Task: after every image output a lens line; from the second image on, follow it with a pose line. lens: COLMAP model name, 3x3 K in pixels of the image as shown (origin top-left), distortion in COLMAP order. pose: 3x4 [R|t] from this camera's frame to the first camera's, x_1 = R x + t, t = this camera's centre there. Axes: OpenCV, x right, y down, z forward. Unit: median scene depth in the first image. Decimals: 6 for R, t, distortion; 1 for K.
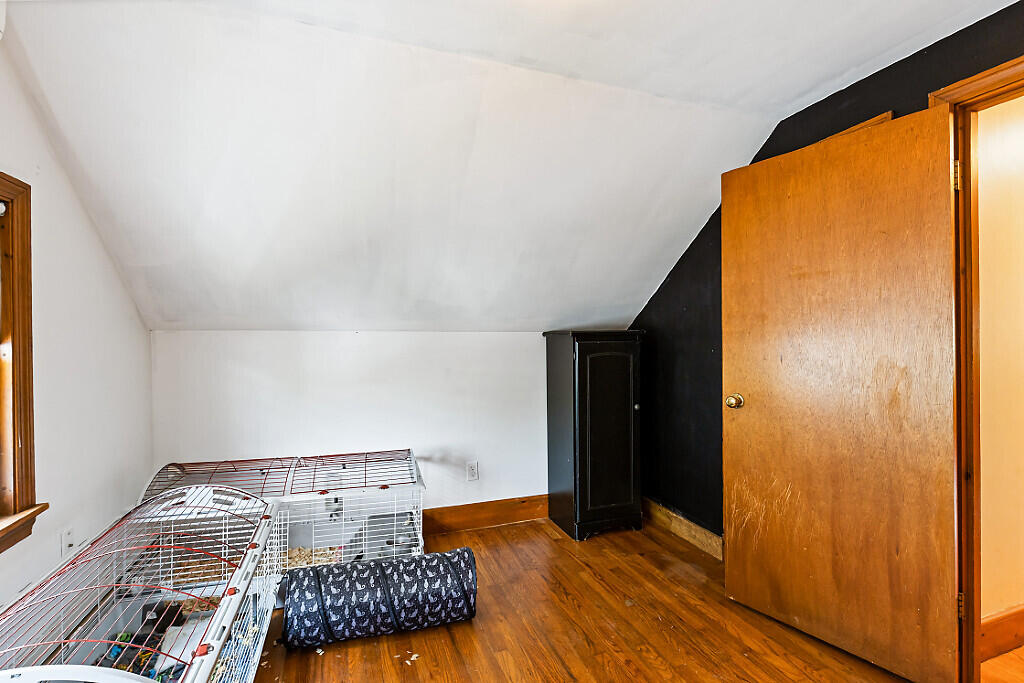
lens RADIAL K [[461.9, 0, 505.2], [0, 461.9, 341.6], [0, 0, 1]] dist [0.000668, -0.001825]
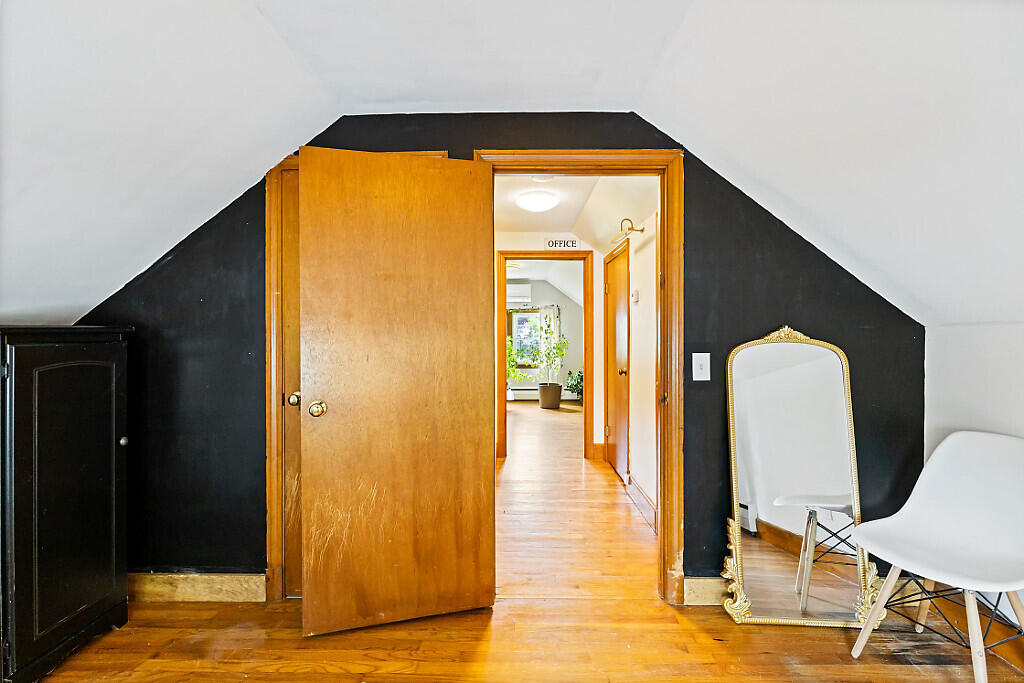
lens RADIAL K [[461.9, 0, 510.2], [0, 461.9, 336.5], [0, 0, 1]] dist [0.000668, -0.001825]
pose [[0.353072, 0.000214, 0.935596, -0.208567], [0.010207, 0.999940, -0.004081, -0.002413], [-0.935541, 0.010990, 0.353048, 0.353930]]
